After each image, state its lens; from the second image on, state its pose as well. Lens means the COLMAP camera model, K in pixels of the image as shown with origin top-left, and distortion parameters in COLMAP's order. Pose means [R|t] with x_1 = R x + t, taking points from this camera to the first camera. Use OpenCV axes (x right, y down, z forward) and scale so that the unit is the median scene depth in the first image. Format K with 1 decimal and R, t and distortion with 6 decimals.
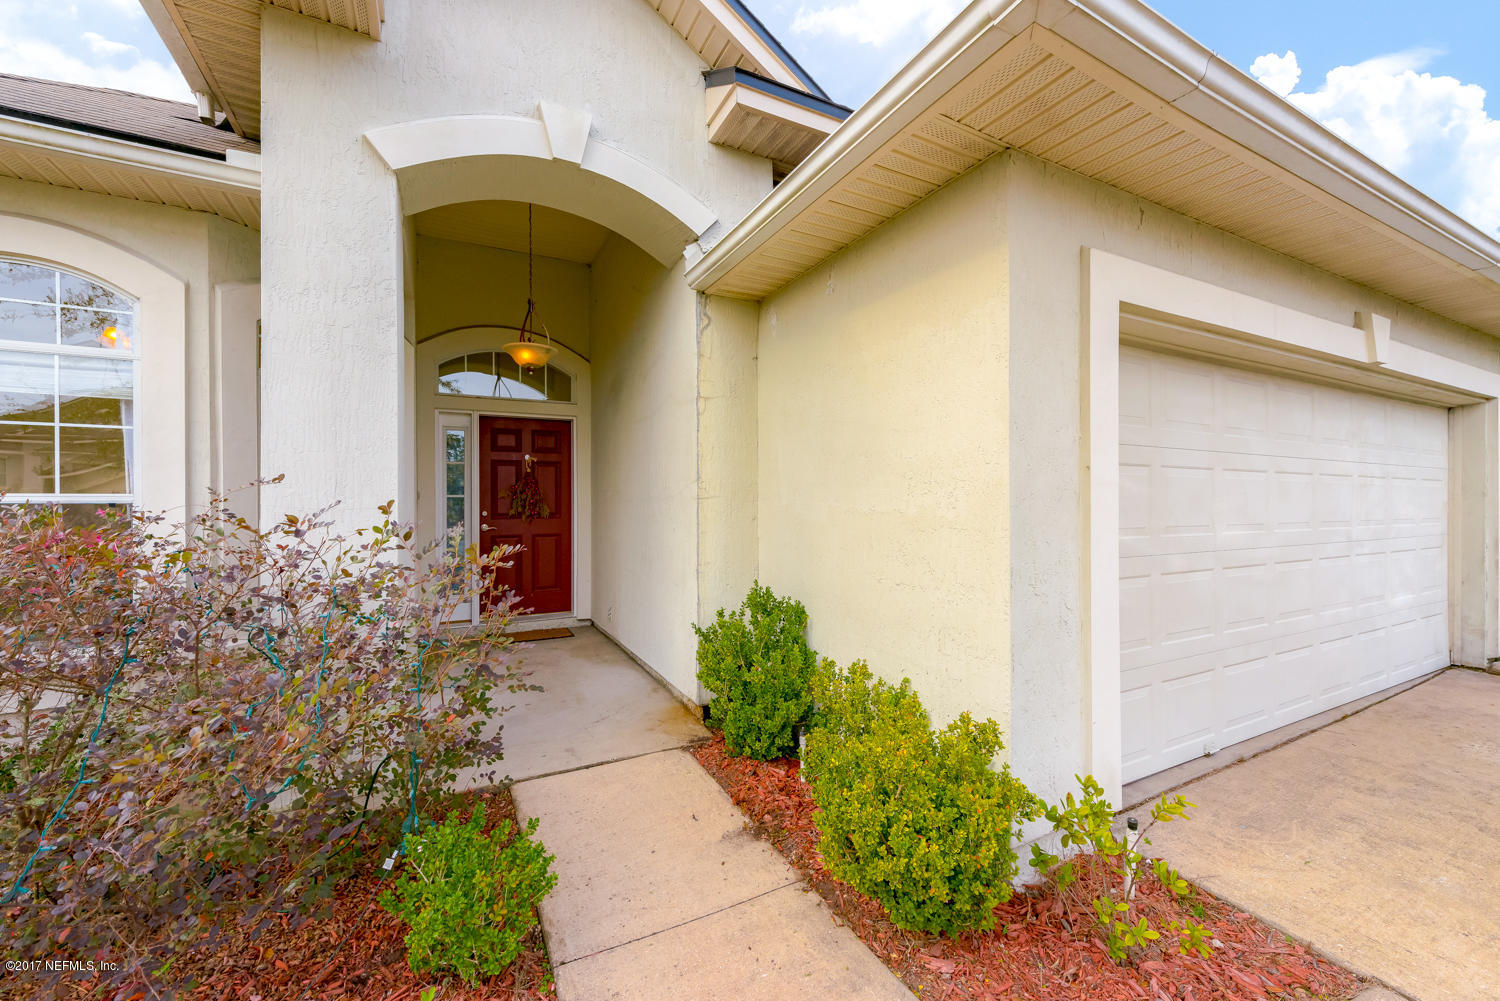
lens RADIAL K [[605.1, 0, 761.0], [0, 605.1, 500.1], [0, 0, 1]] dist [0.009723, -0.001604]
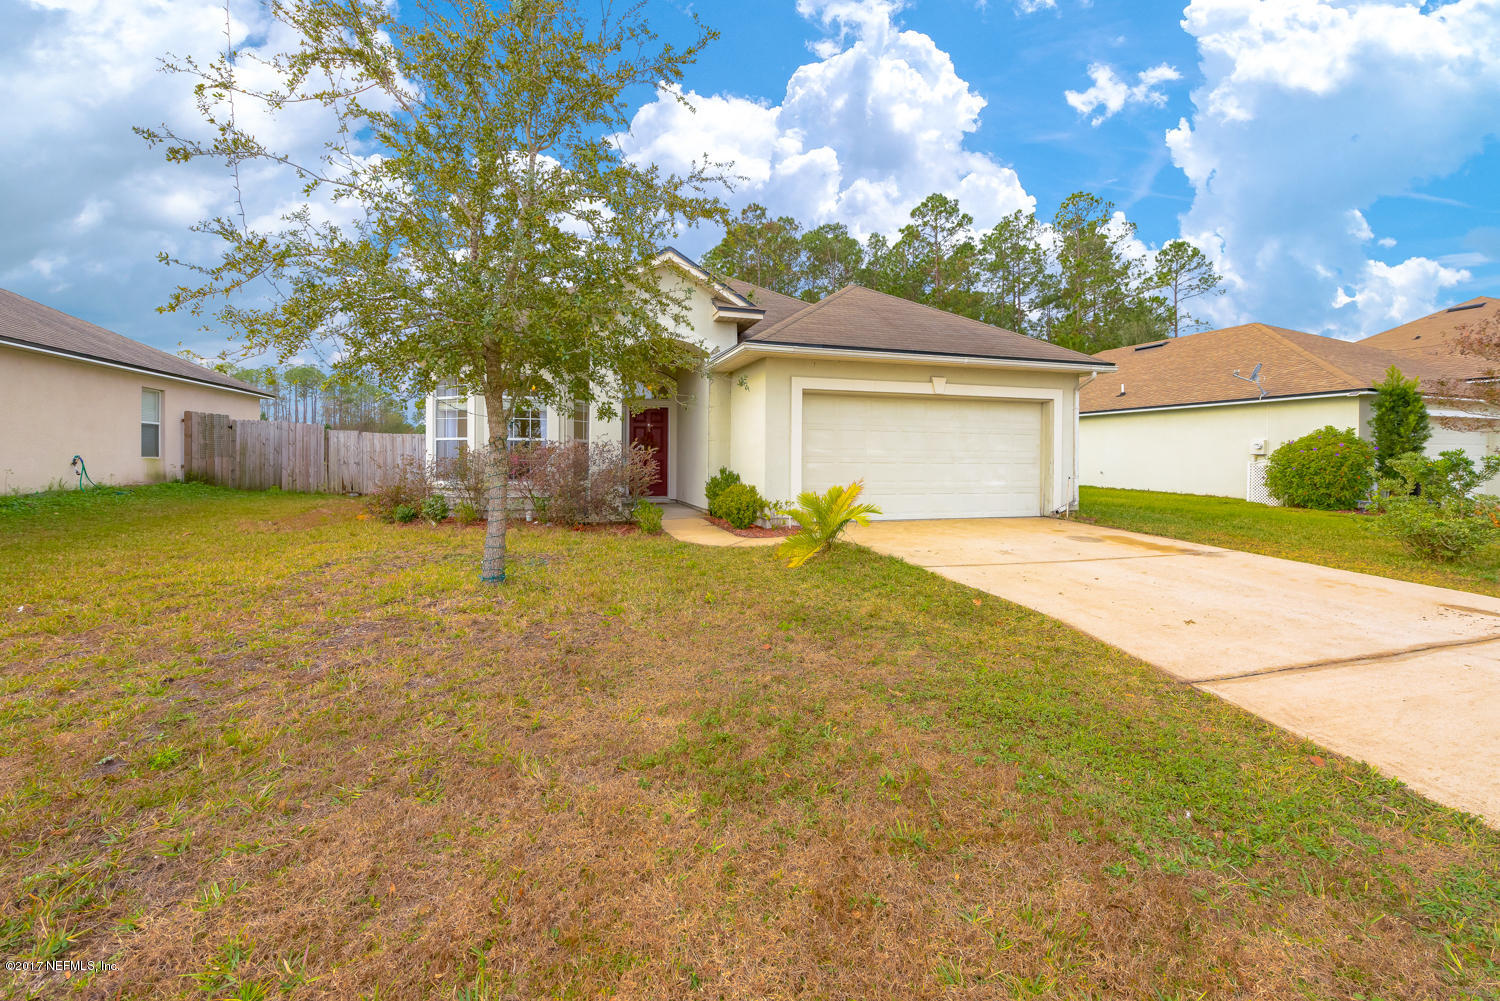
lens RADIAL K [[638.5, 0, 766.8], [0, 638.5, 456.6], [0, 0, 1]] dist [0.004947, 0.000085]
pose [[0.988086, 0.007780, -0.153706, 0.664997], [-0.009066, 0.999930, -0.007664, 0.097571], [0.153635, 0.008966, 0.988087, -2.066206]]
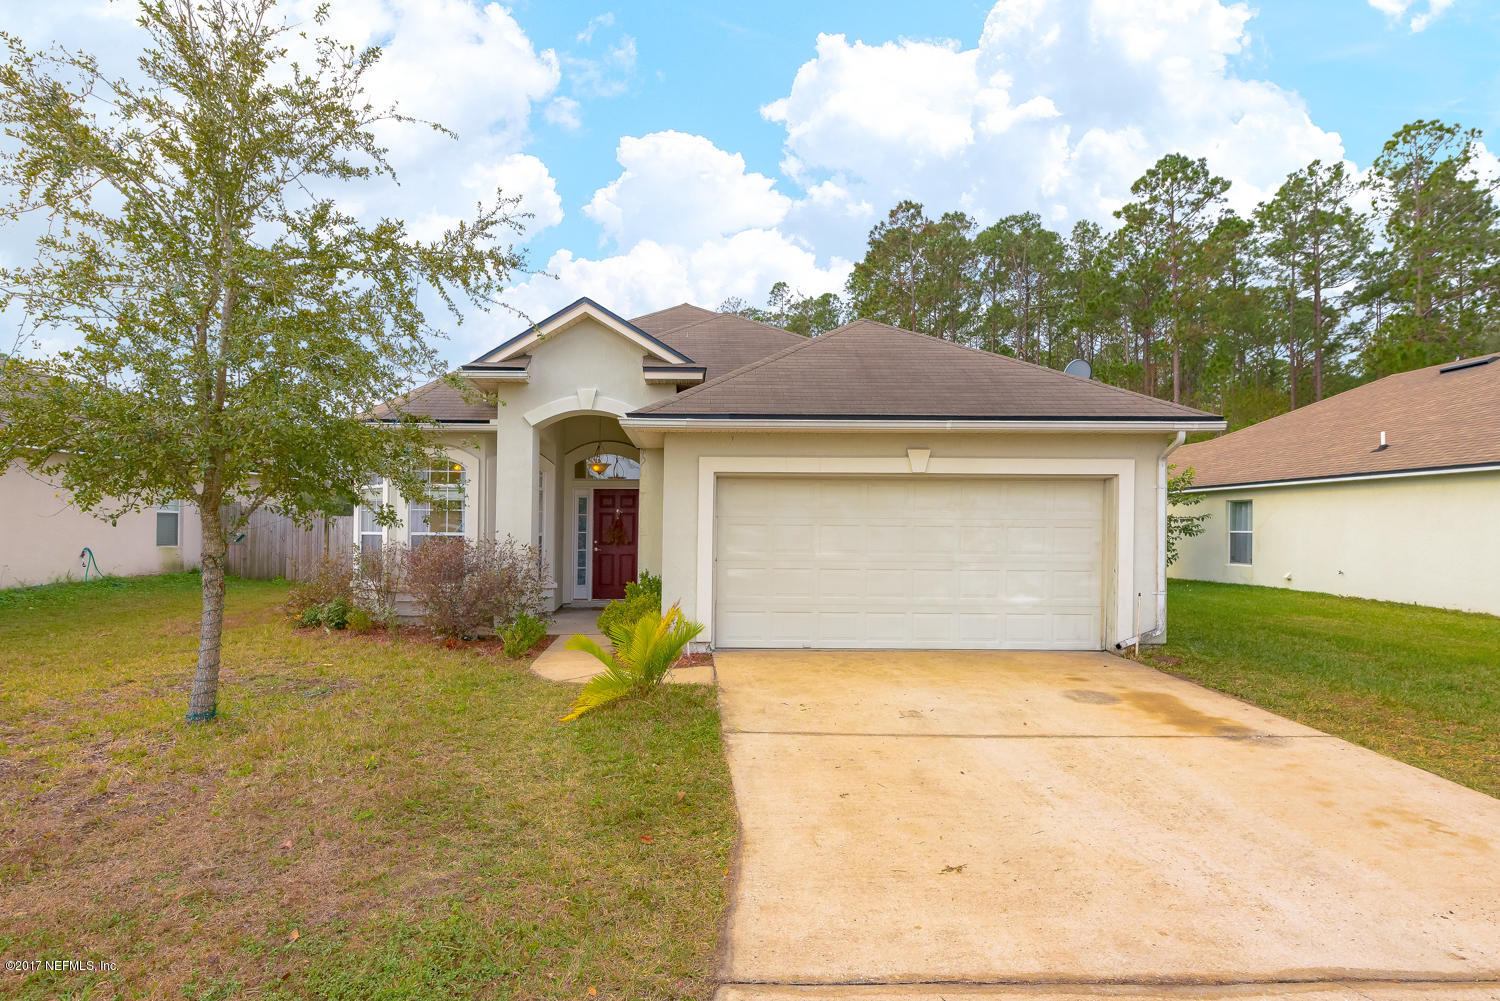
lens RADIAL K [[801.9, 0, 694.9], [0, 801.9, 521.6], [0, 0, 1]] dist [0.004425, -0.000522]
pose [[0.891751, 0.002915, -0.452517, 1.515131], [-0.009667, 0.999874, -0.012609, -0.020202], [0.452423, 0.015619, 0.891667, -1.709185]]
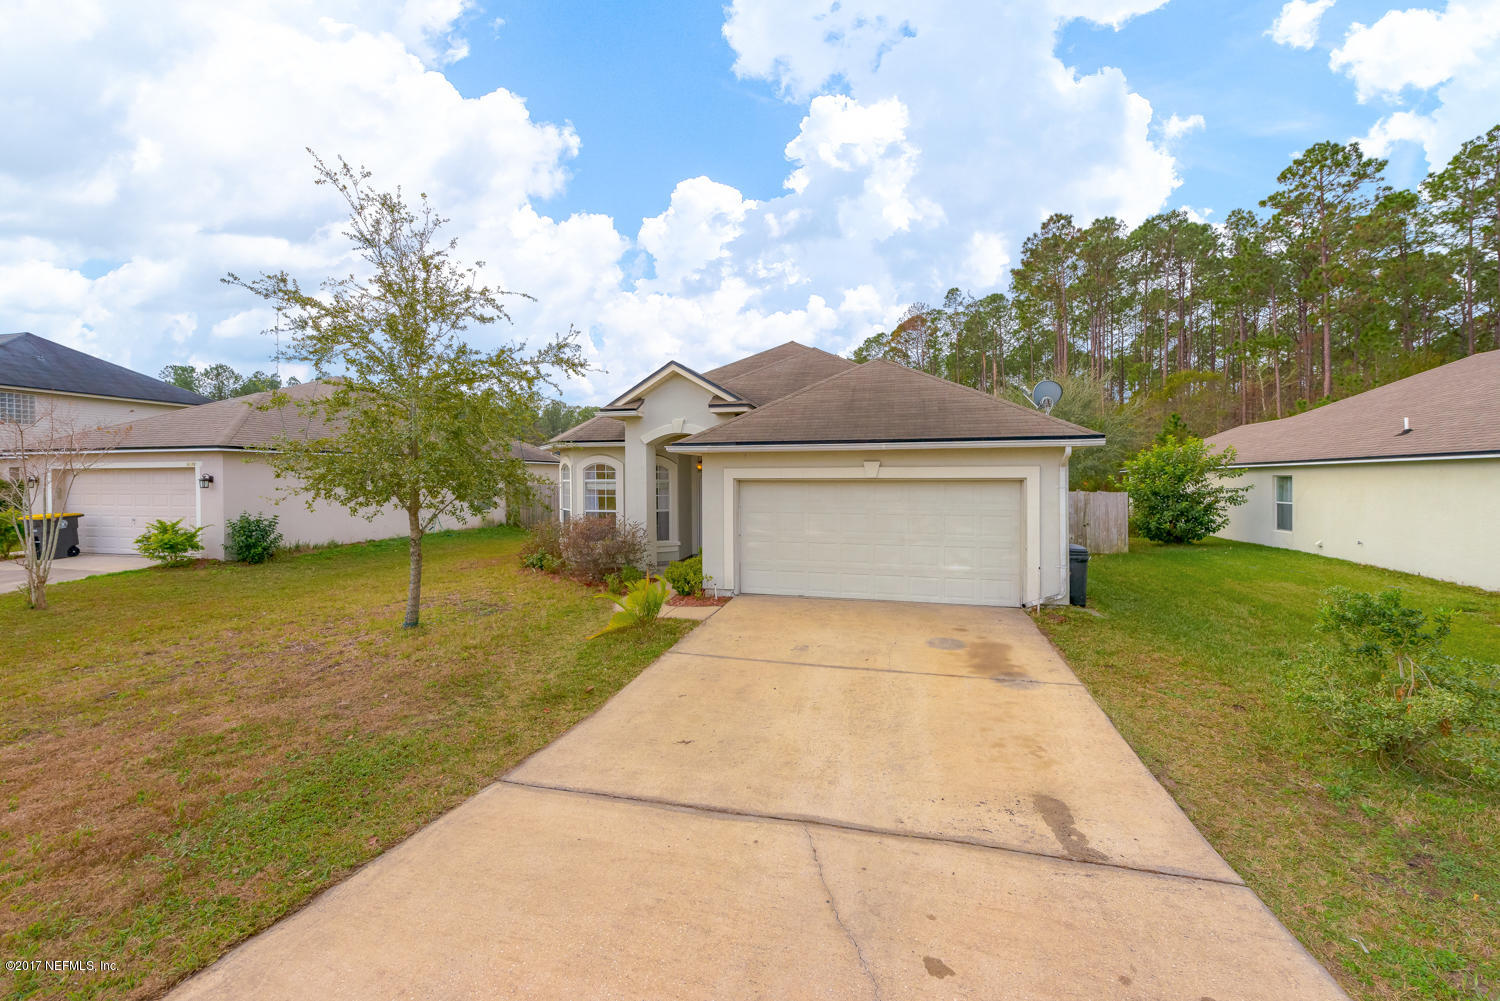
lens RADIAL K [[605.1, 0, 737.8], [0, 605.1, 488.5], [0, 0, 1]] dist [0.009723, -0.001604]
pose [[0.742524, 0.009490, -0.669753, 2.402178], [-0.005477, 0.999952, 0.008096, -0.188327], [0.669798, -0.002343, 0.742540, -1.567293]]
